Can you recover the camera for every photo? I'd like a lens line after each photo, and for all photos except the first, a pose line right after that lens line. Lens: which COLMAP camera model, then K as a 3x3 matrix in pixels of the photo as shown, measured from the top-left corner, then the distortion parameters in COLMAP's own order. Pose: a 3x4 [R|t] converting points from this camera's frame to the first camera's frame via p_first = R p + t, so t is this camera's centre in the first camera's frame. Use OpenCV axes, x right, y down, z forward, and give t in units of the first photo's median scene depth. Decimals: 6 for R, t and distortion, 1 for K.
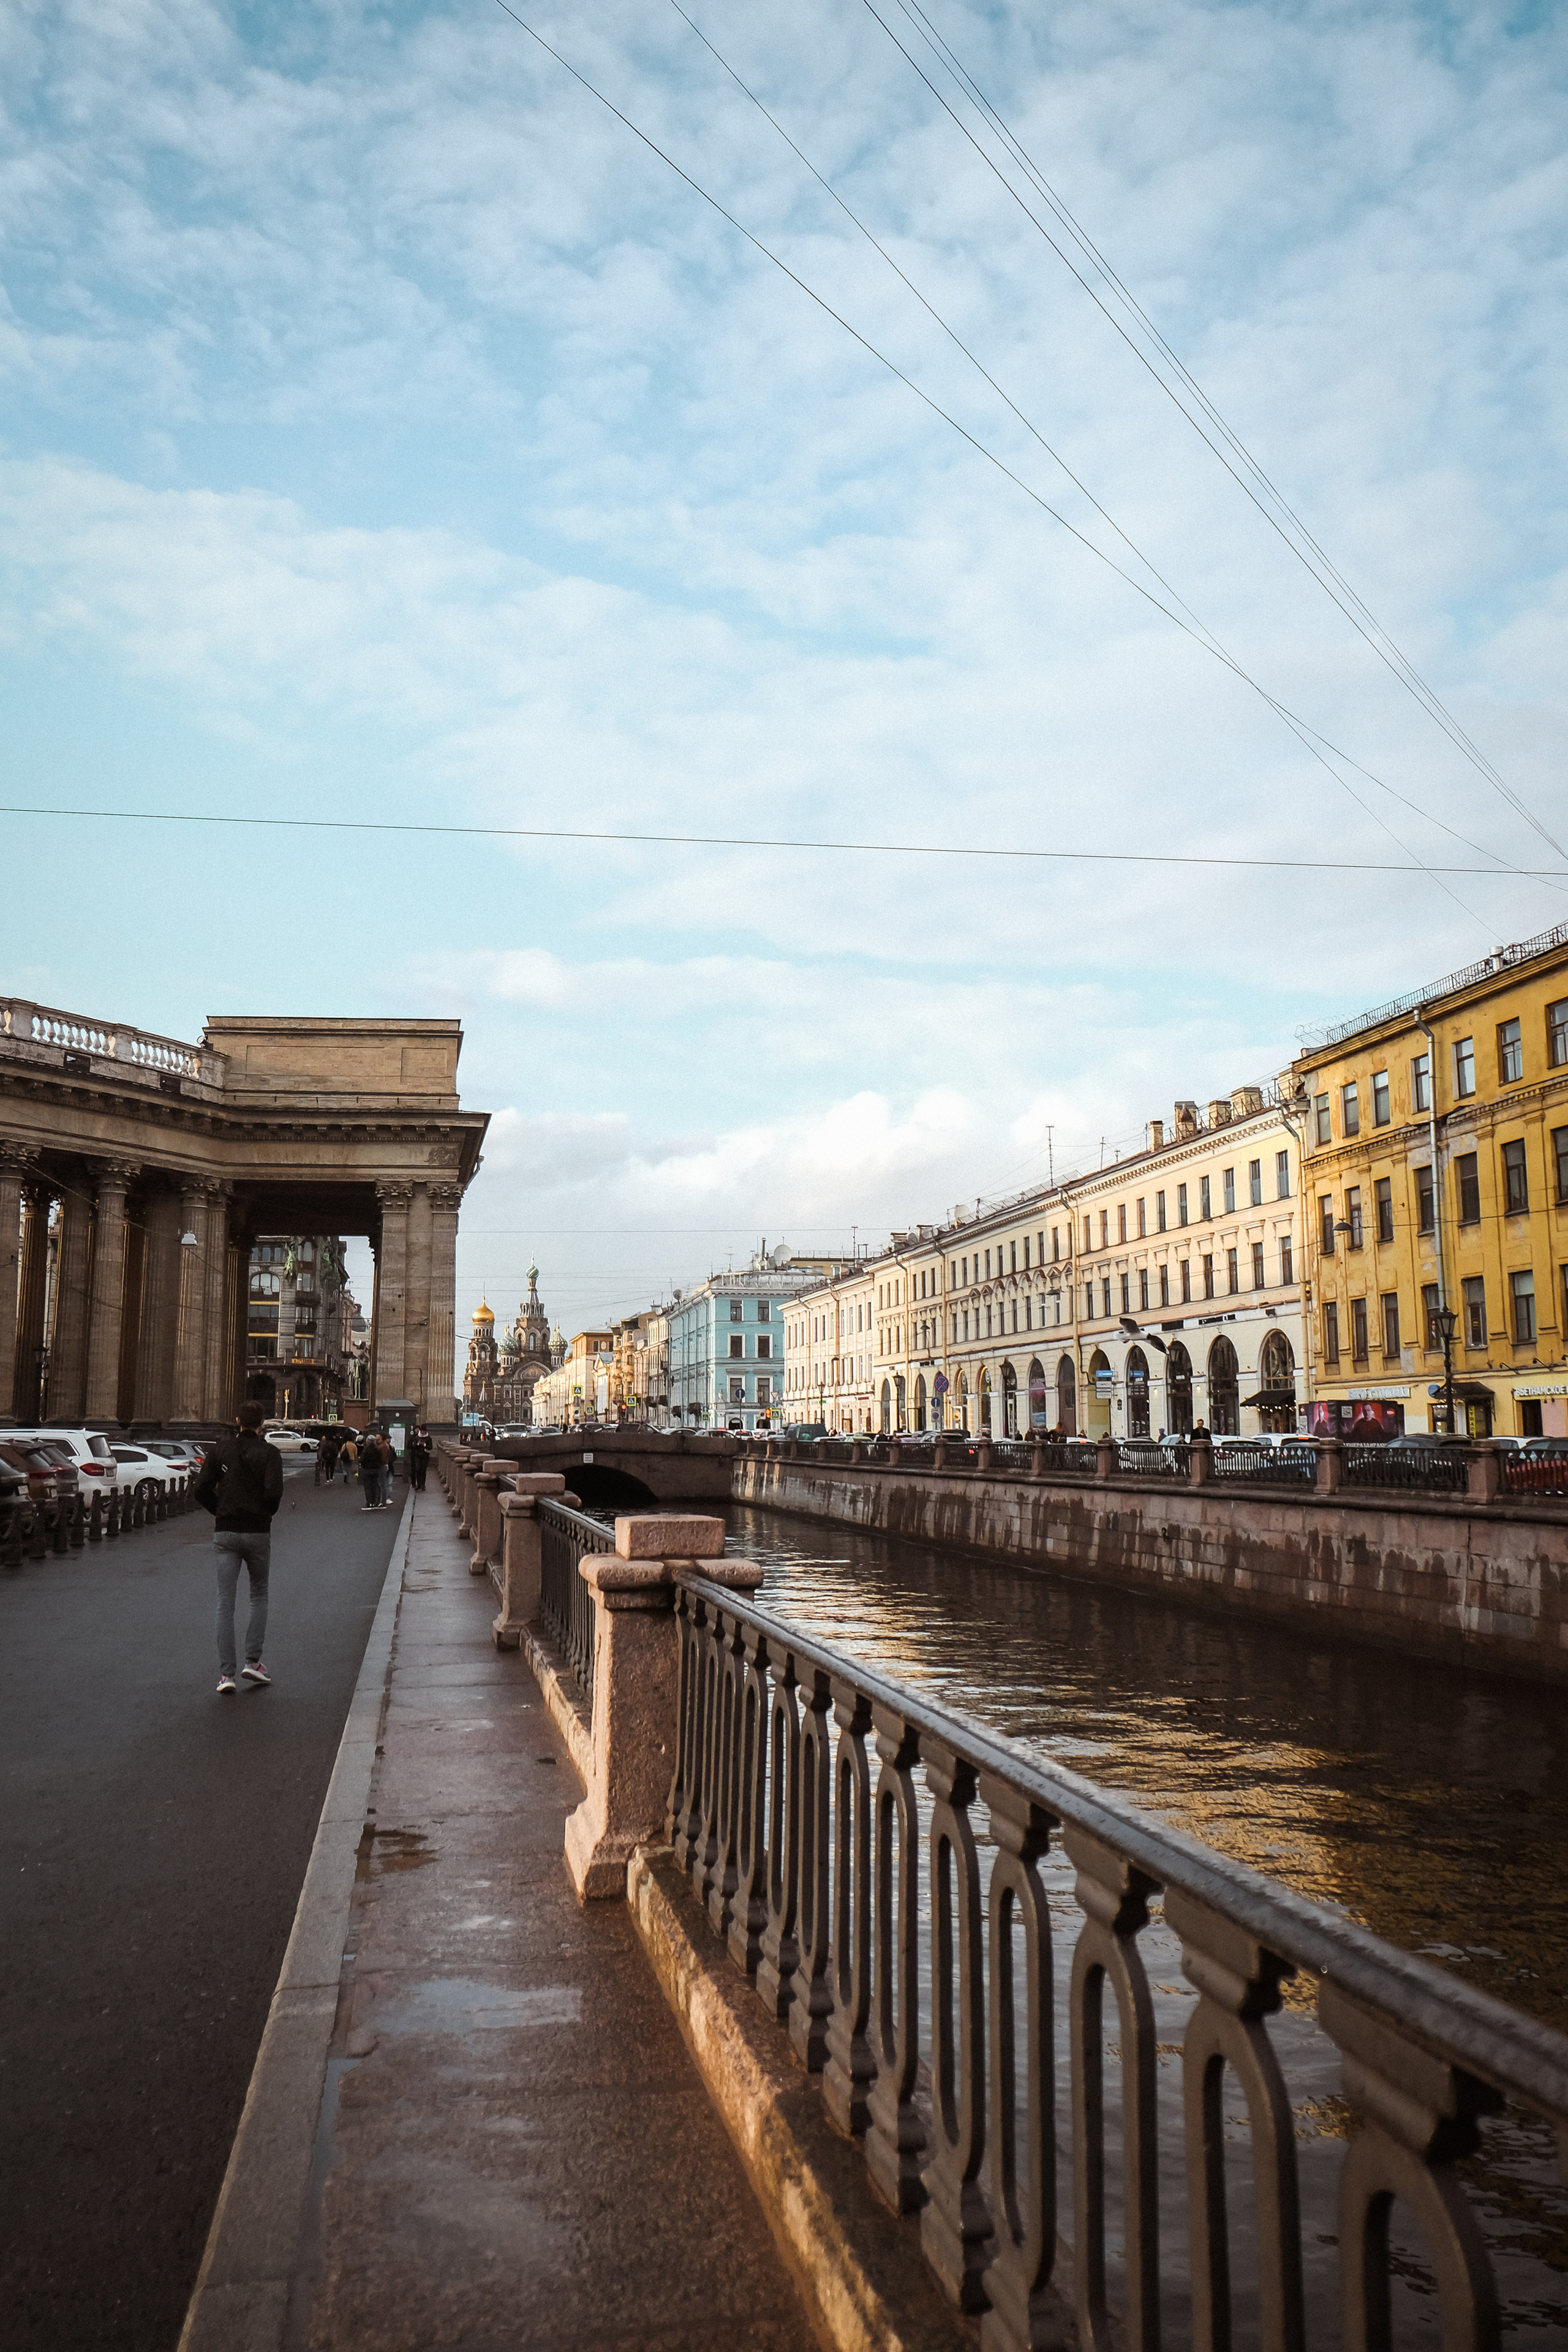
lens RADIAL K [[1775.0, 0, 784.0], [0, 1775.0, 1176.0], [0, 0, 1]] dist [-0.004893, -0.001763]
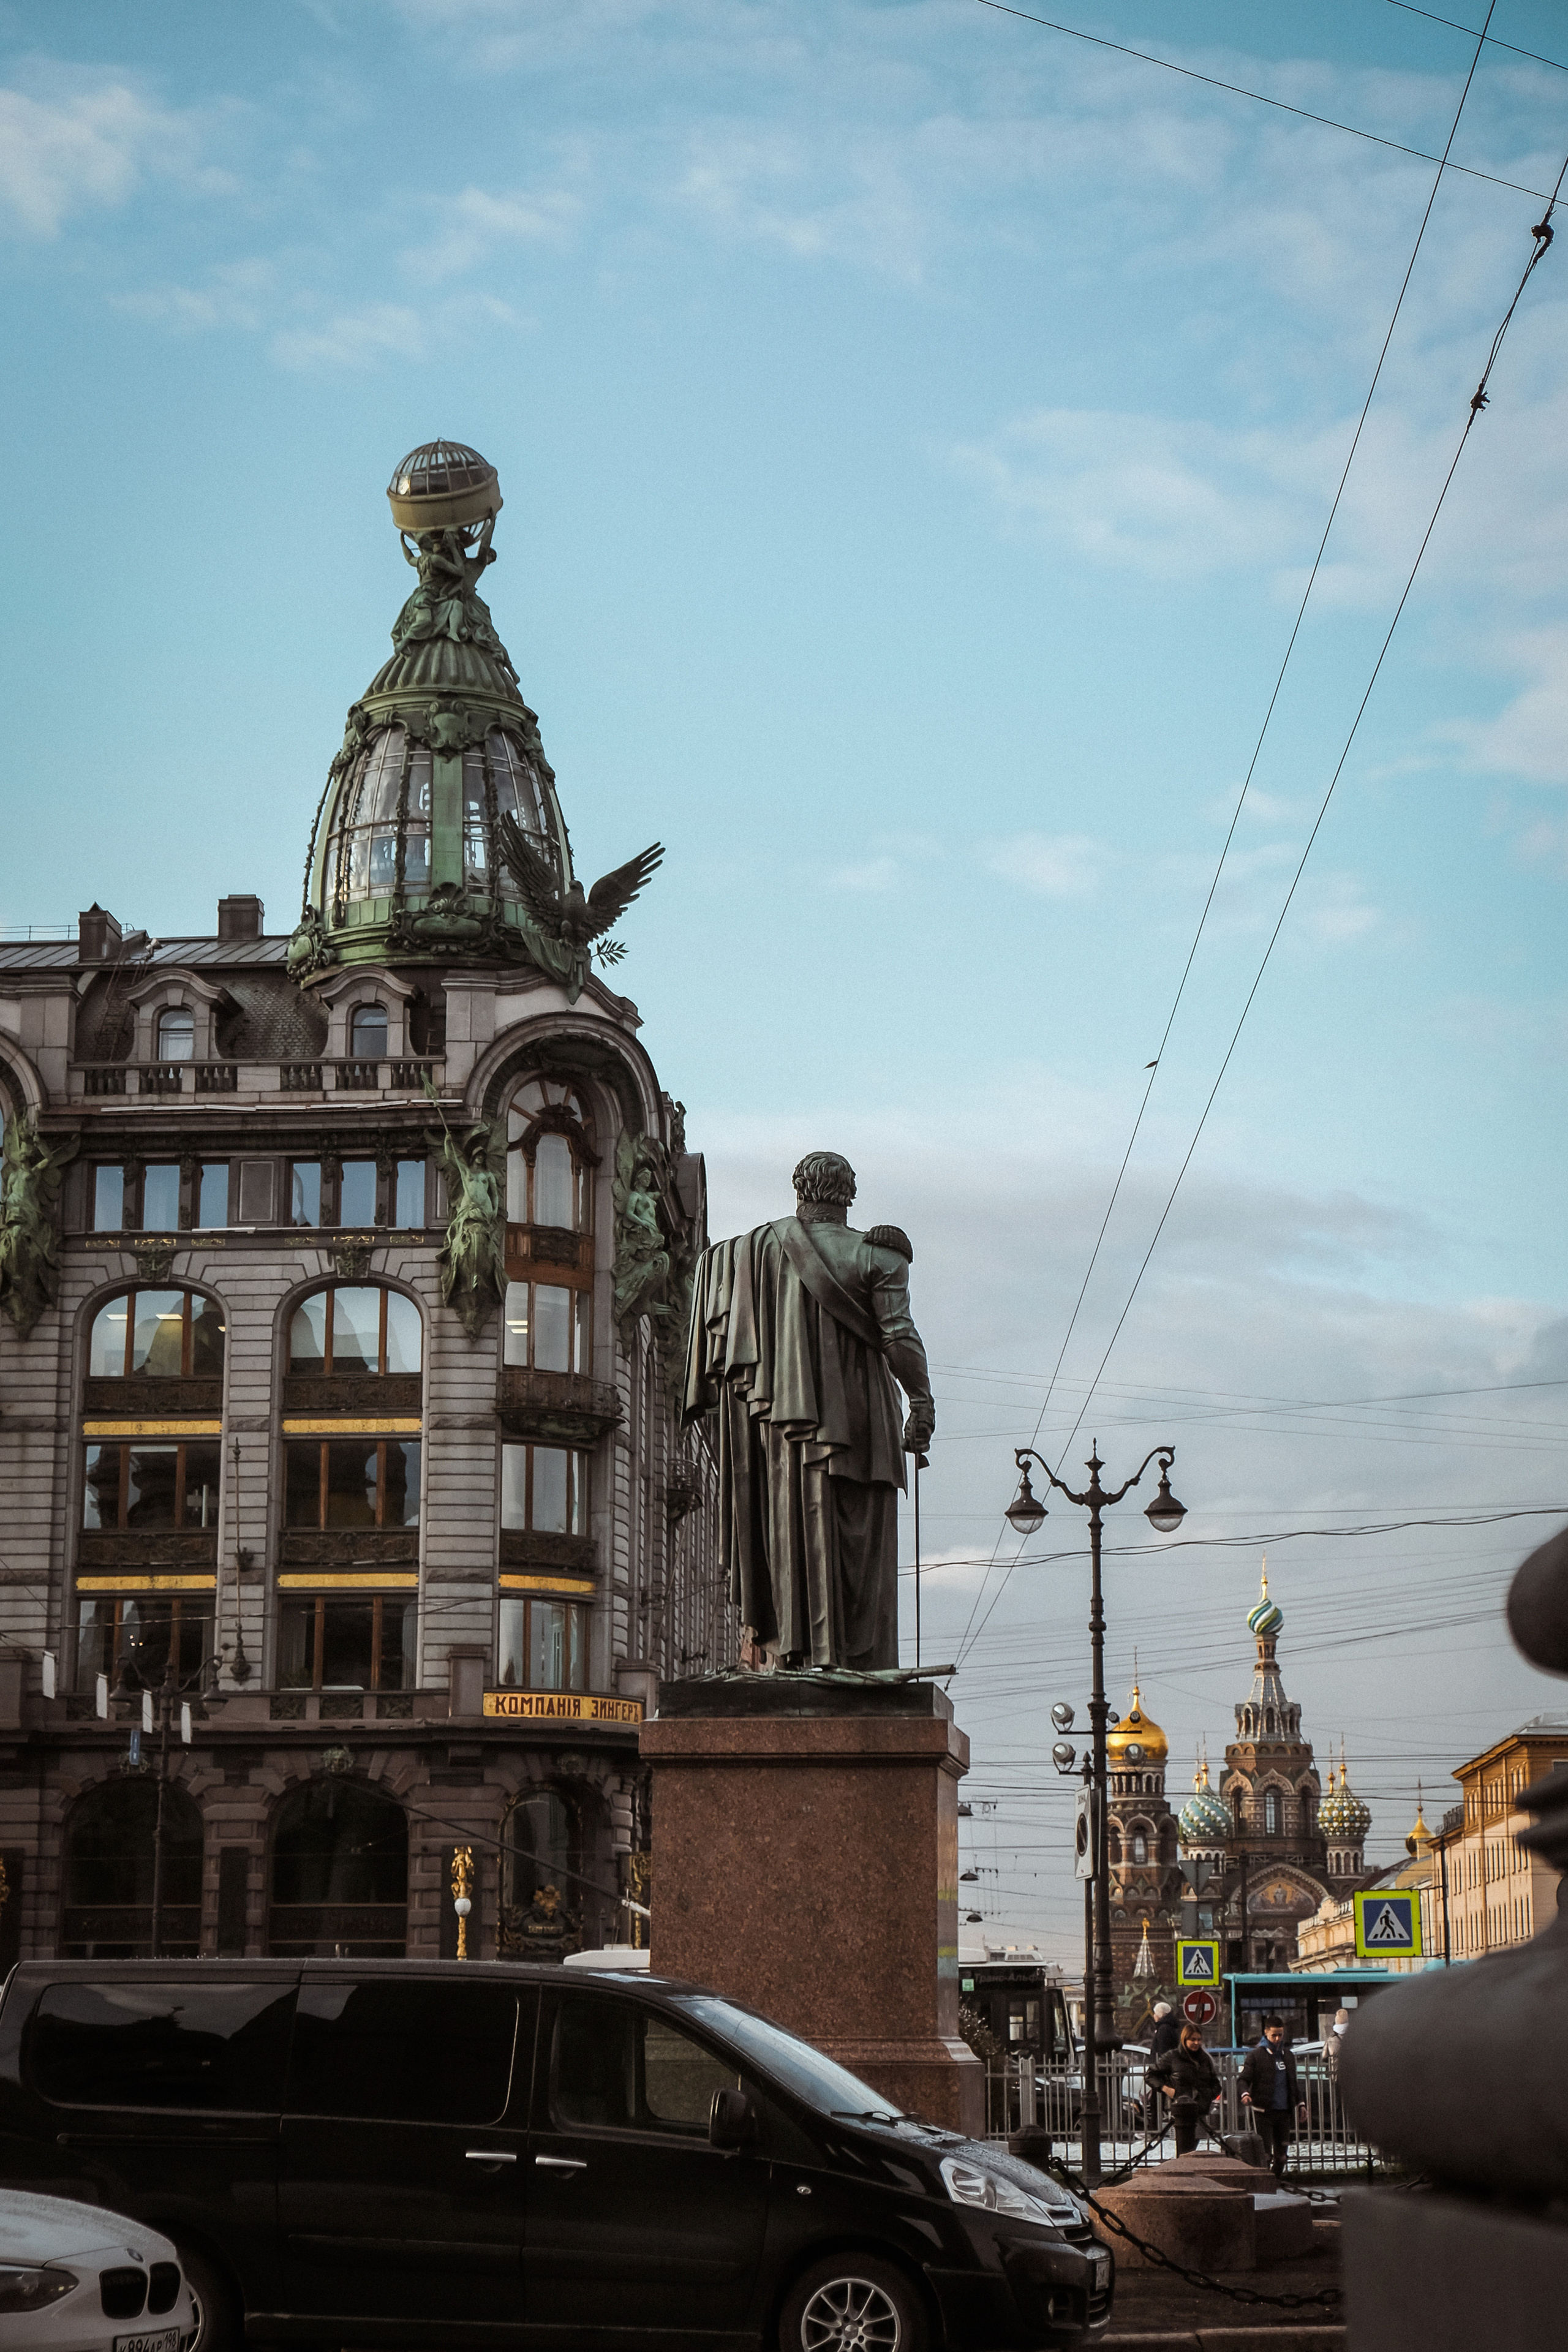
lens RADIAL K [[4184.8, 0, 784.0], [0, 4184.8, 1176.0], [0, 0, 1]] dist [-0.016369, -0.033033]
pose [[0.971259, -0.043048, -0.234100, -0.162506], [0.027779, 0.997289, -0.068136, 0.095957], [0.236399, 0.059675, 0.969822, 0.675502]]
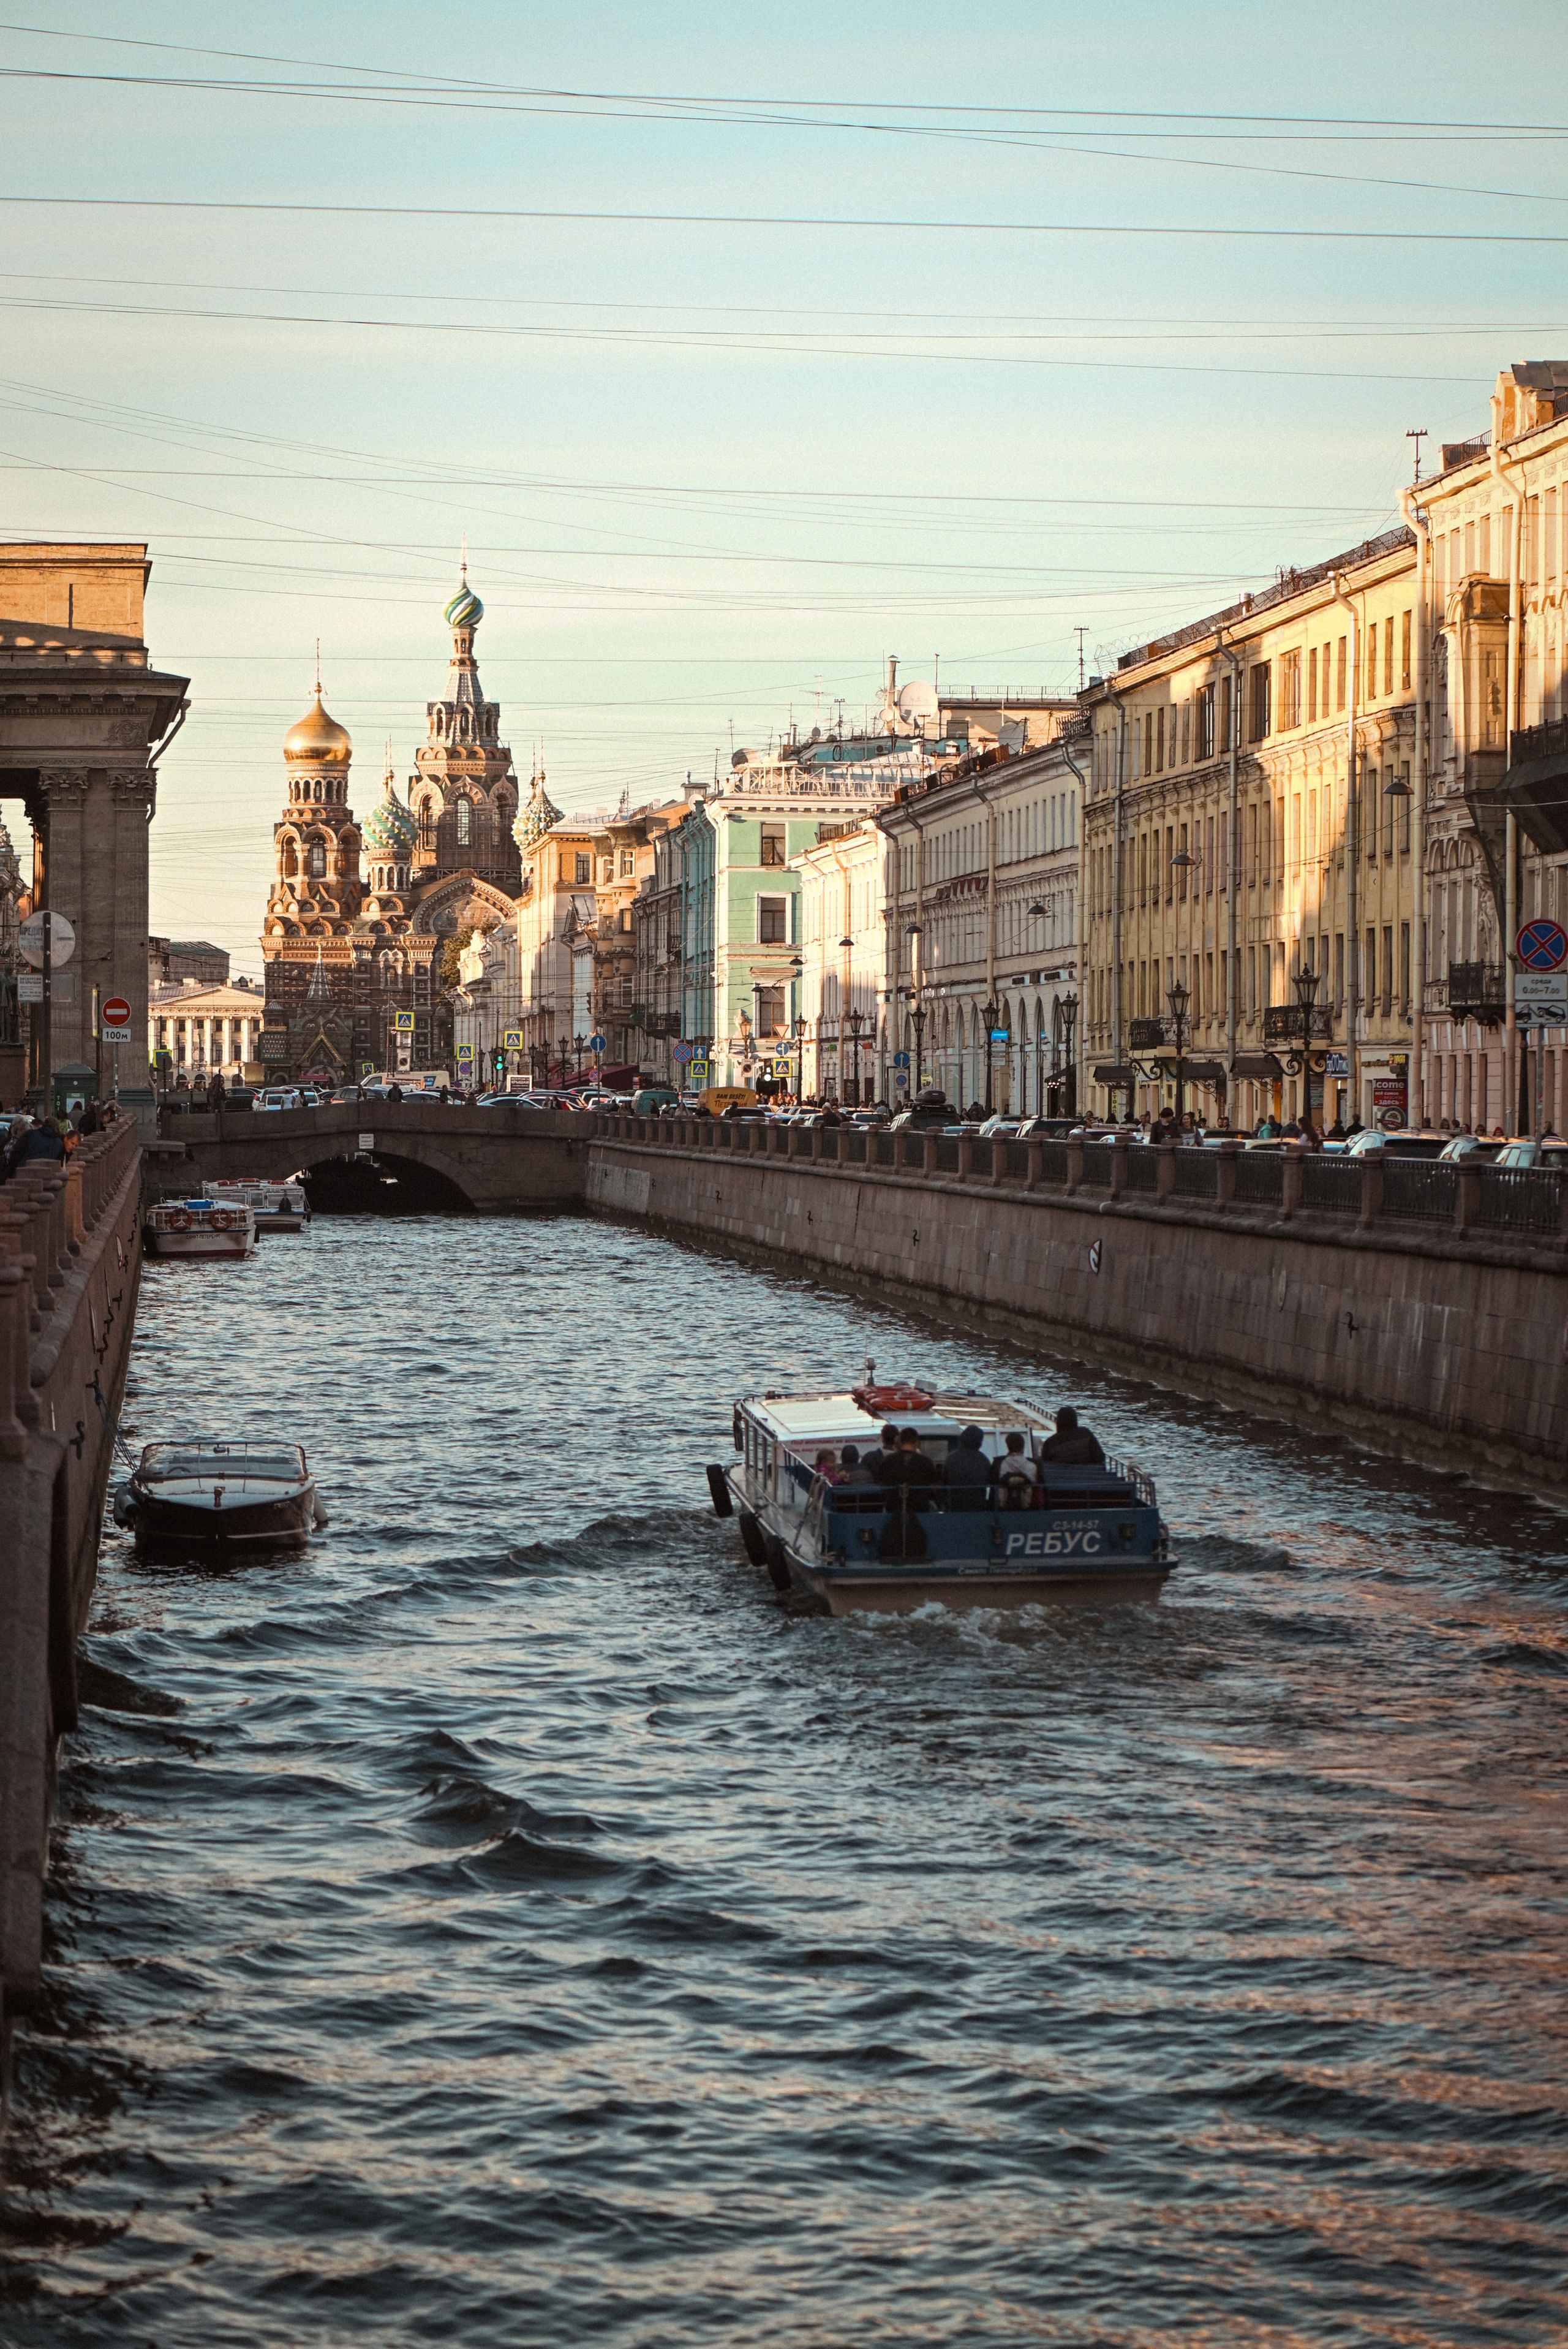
lens RADIAL K [[7049.2, 0, 784.0], [0, 7049.2, 1174.5], [0, 0, 1]] dist [0.032236, 0.302237]
pose [[0.993797, 0.012393, -0.110518, 0.311910], [0.004837, 0.988015, 0.154285, -0.215648], [0.111105, -0.153863, 0.981826, -1.444448]]
